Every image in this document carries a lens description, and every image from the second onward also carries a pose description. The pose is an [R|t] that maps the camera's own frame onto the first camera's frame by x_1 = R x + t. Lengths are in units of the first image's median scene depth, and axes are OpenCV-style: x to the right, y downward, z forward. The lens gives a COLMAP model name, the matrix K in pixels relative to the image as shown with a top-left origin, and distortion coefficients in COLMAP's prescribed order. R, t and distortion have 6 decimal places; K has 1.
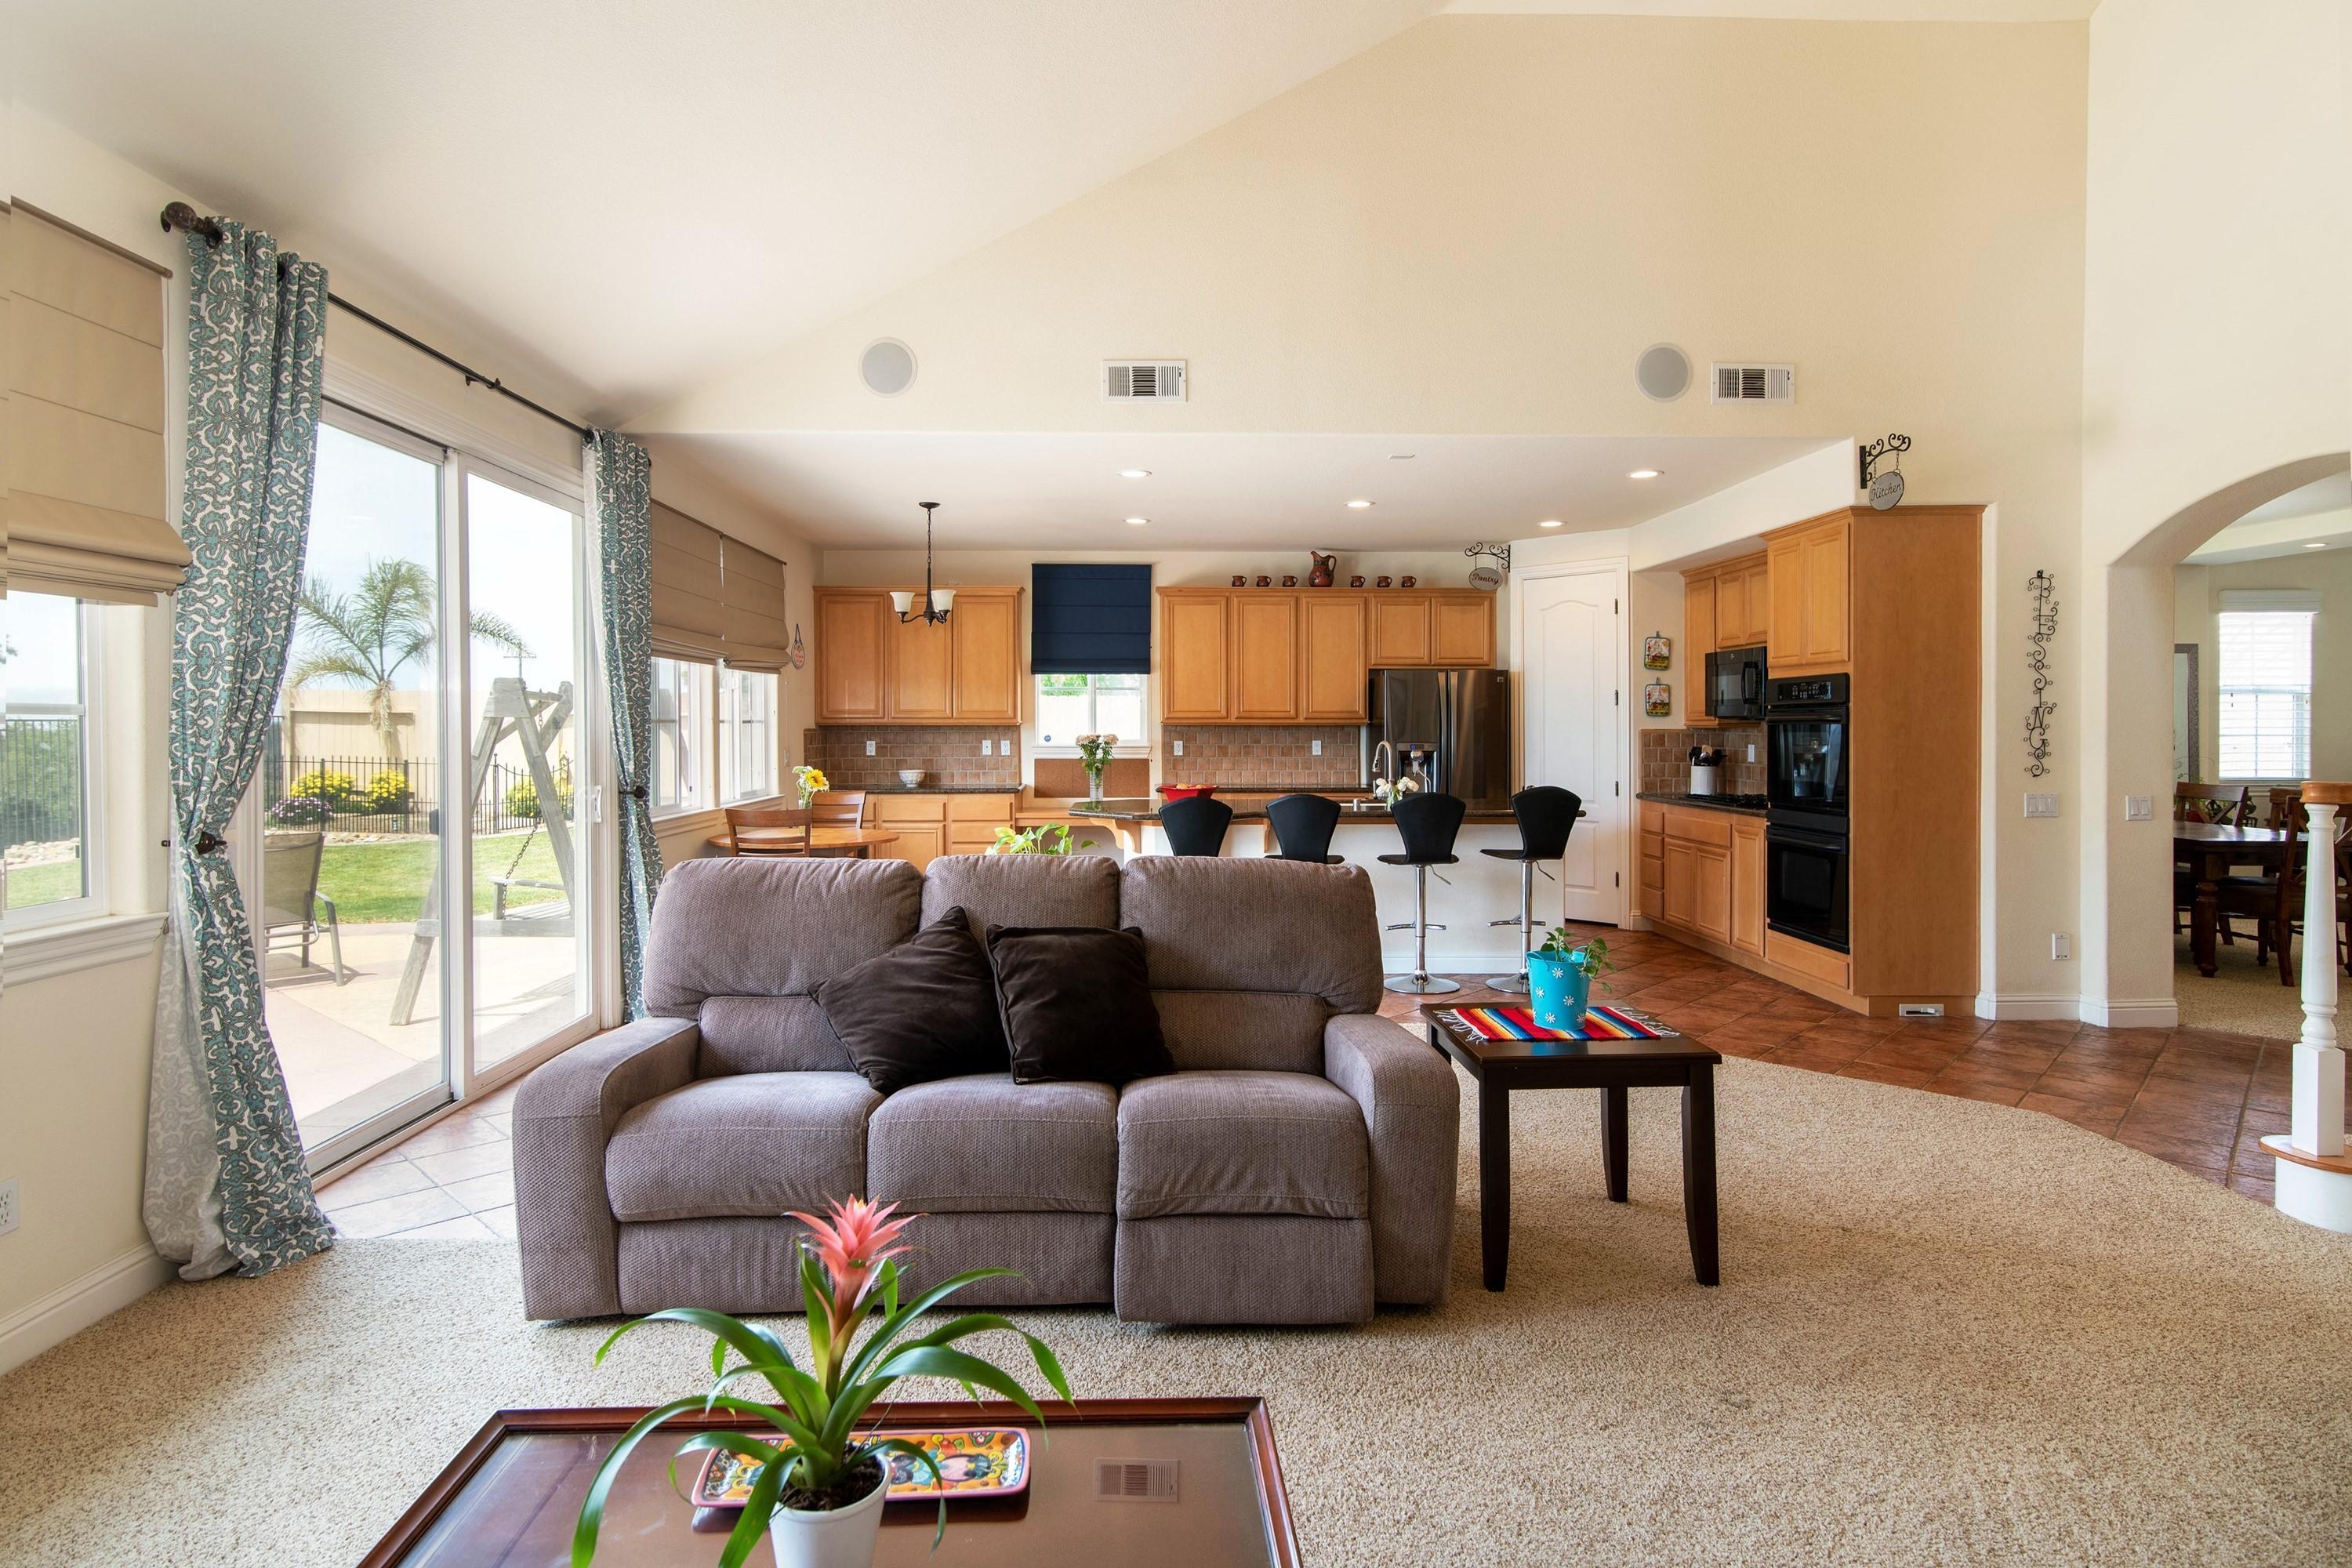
lens RADIAL K [[1270.7, 0, 1142.1], [0, 1270.7, 737.3], [0, 0, 1]] dist [0.012167, -0.000760]
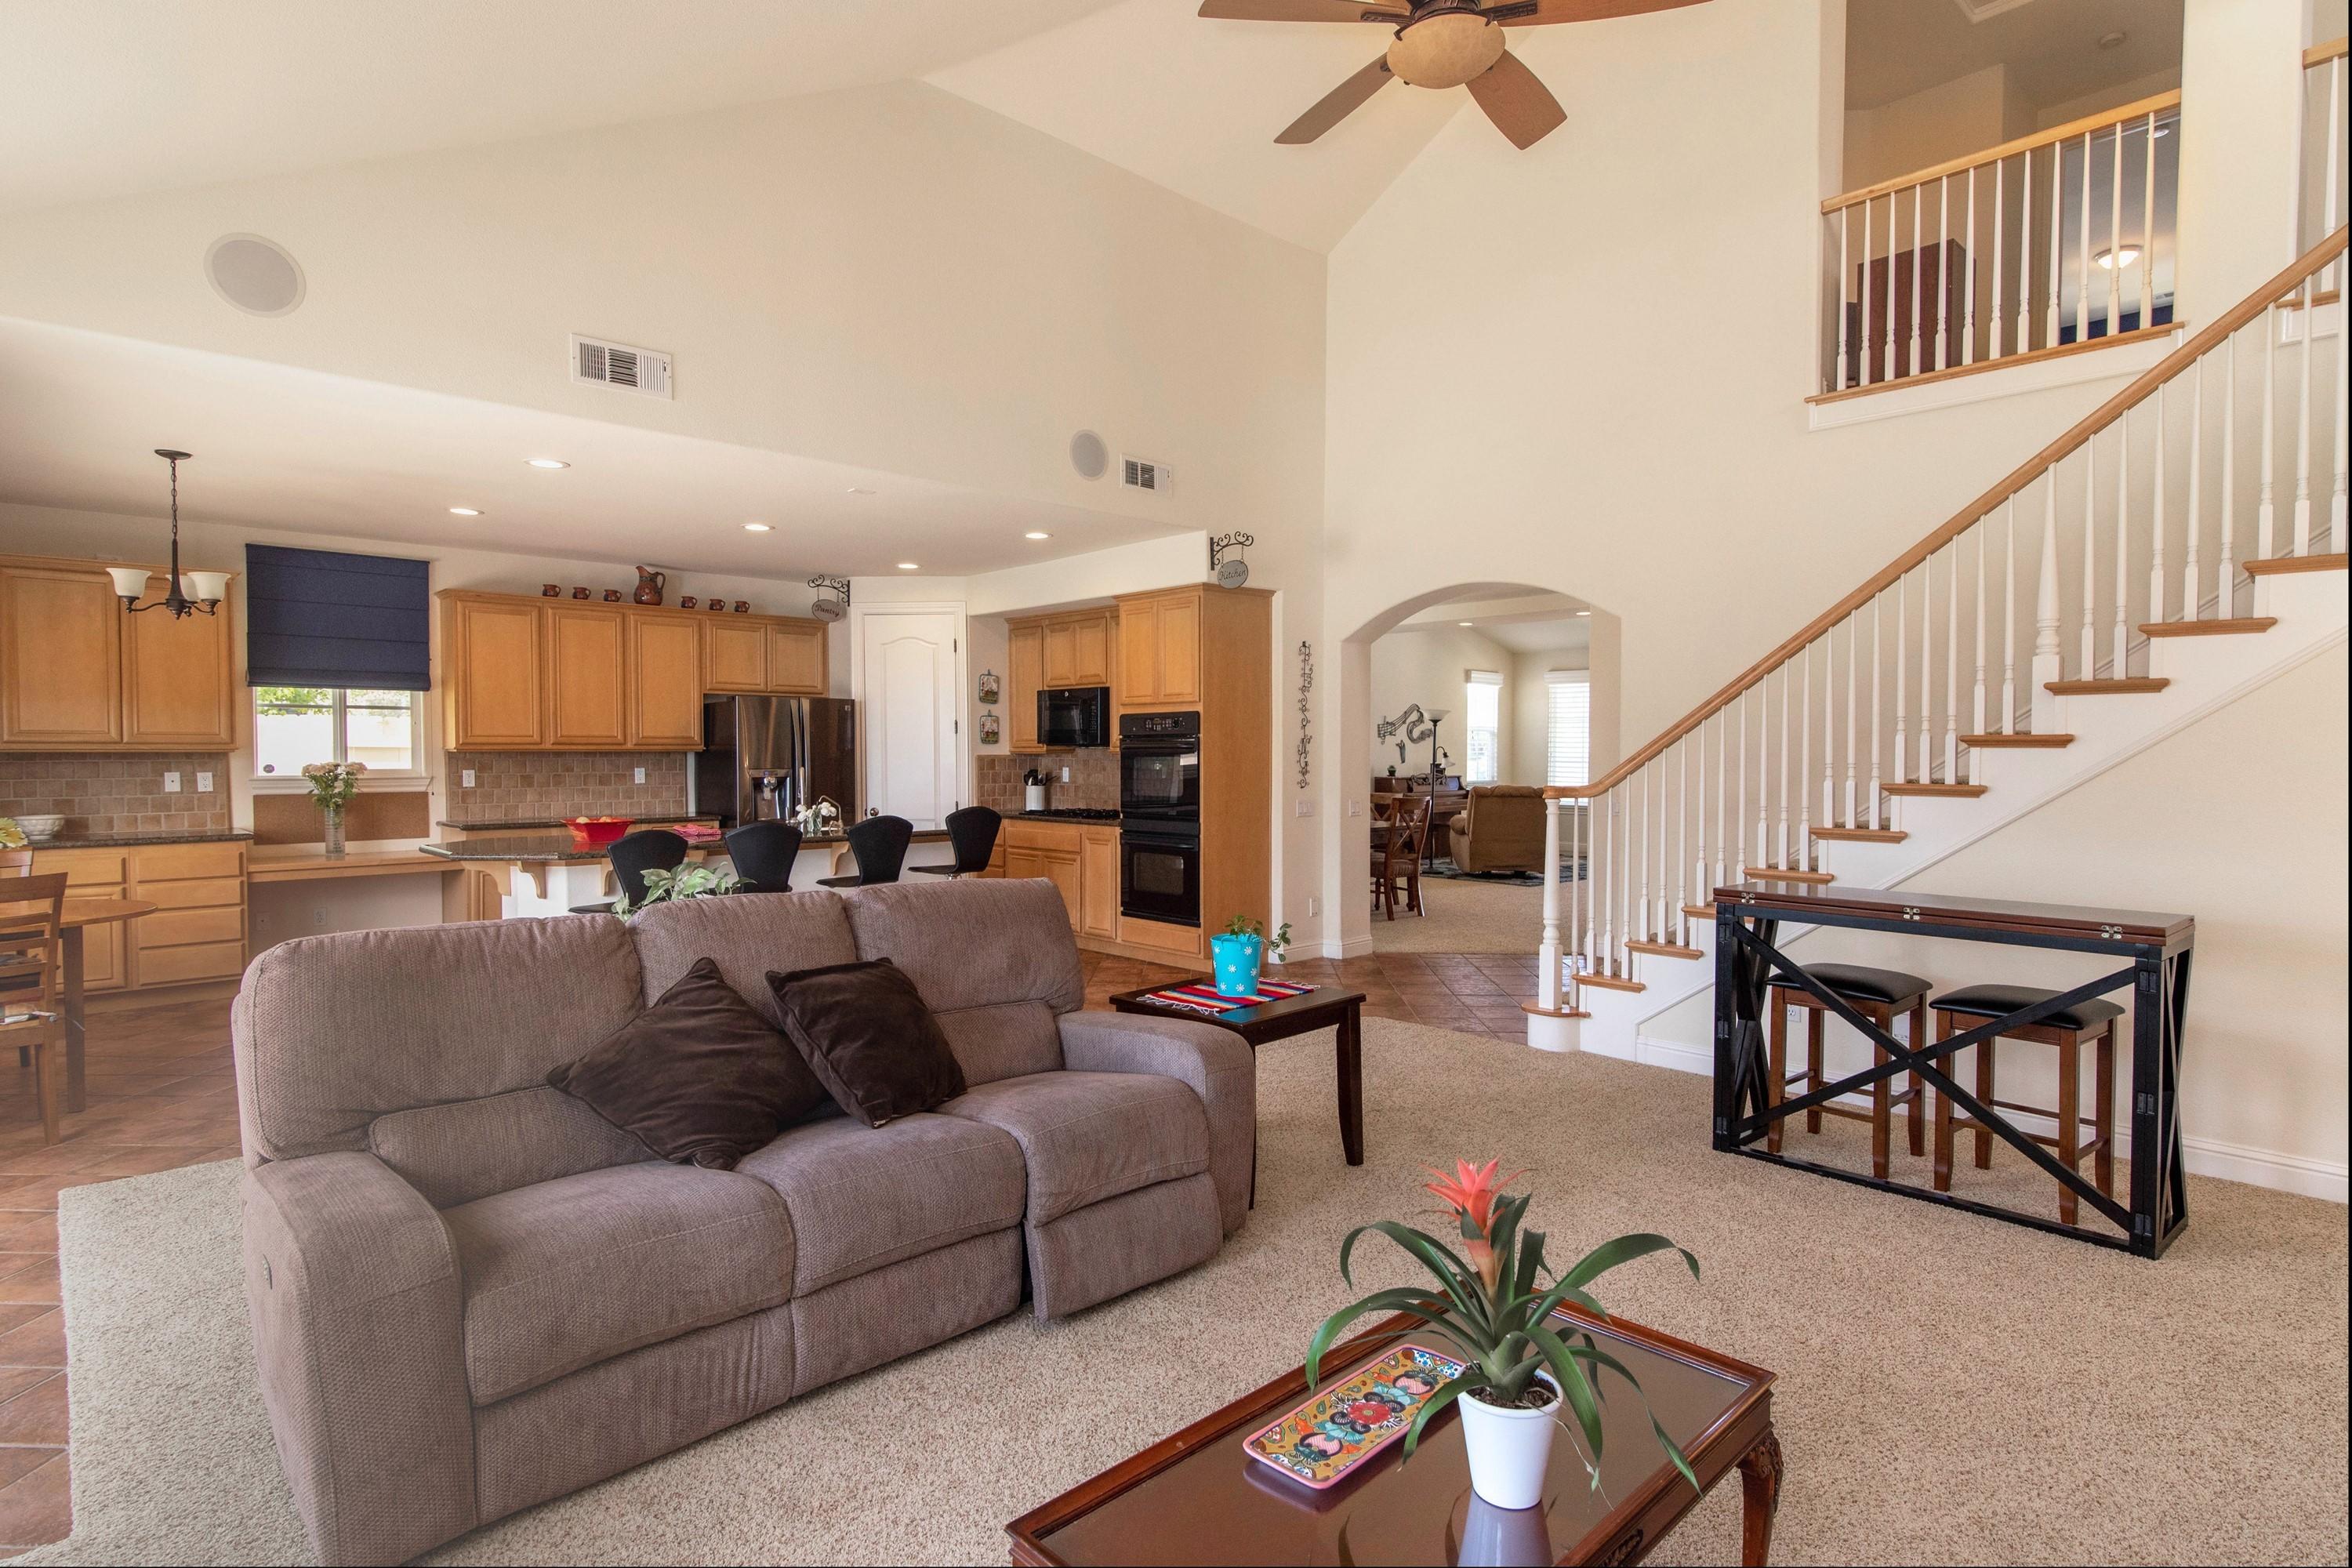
lens RADIAL K [[1241.2, 0, 1176.0], [0, 1241.2, 784.0], [0, 0, 1]] dist [0.004836, 0.000028]
pose [[0.729937, -0.019018, 0.683250, -0.245096], [0.007236, 0.999772, 0.020097, -0.001496], [-0.683476, -0.009726, 0.729908, 0.071792]]
